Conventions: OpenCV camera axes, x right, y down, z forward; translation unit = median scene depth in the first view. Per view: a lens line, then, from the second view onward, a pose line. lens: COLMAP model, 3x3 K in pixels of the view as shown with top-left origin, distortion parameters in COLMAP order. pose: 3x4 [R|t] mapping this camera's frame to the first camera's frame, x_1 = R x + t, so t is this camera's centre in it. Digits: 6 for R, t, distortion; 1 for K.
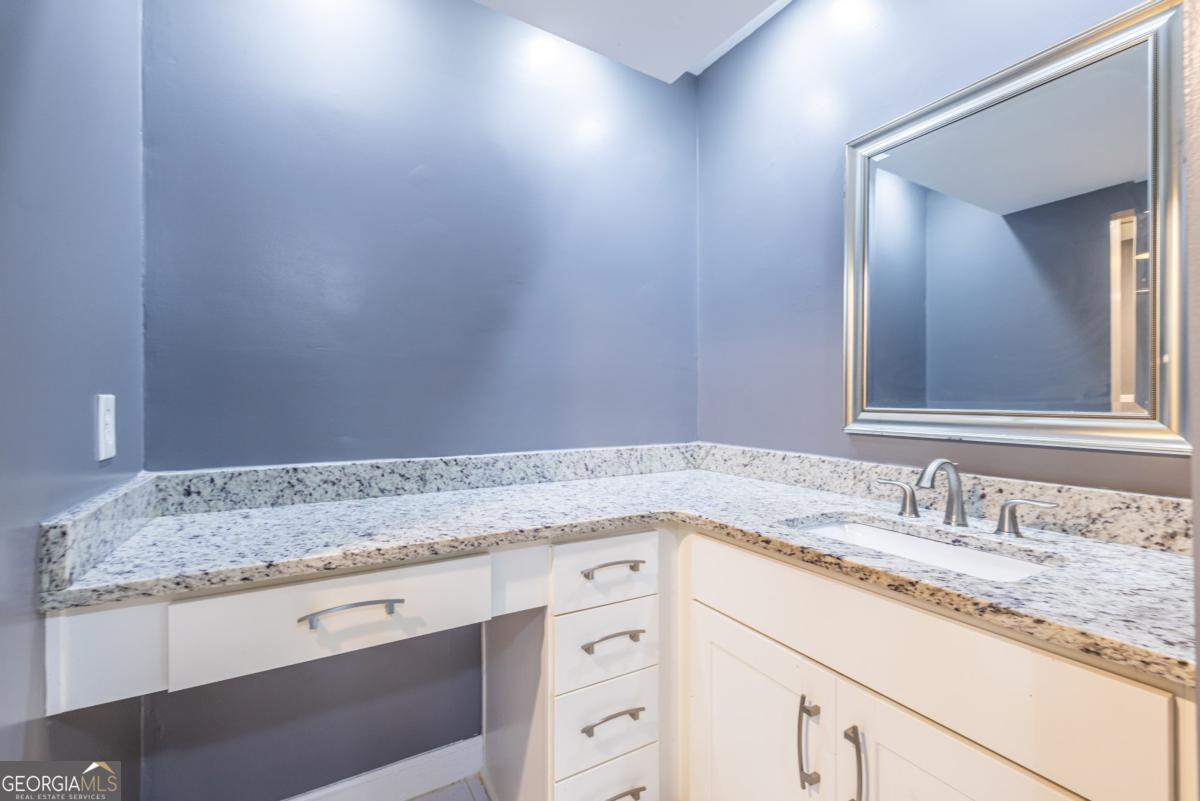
lens RADIAL K [[513.2, 0, 605.8], [0, 513.2, 404.1], [0, 0, 1]] dist [0.004175, -0.001252]
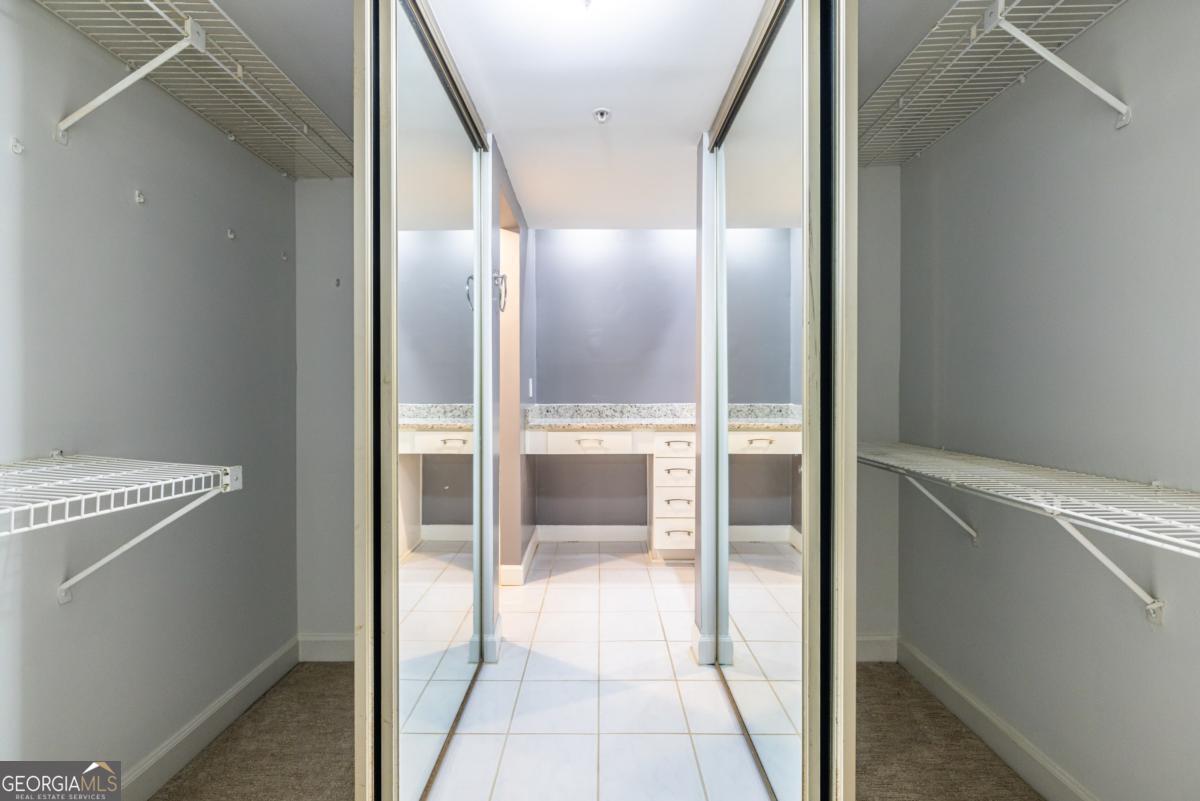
lens RADIAL K [[513.2, 0, 610.8], [0, 513.2, 395.0], [0, 0, 1]] dist [0.004175, -0.001252]
pose [[0.870592, 0.004776, -0.491983, 1.036731], [0.000964, 0.999934, 0.011413, 0.043289], [0.492005, -0.010410, 0.870530, -1.502429]]
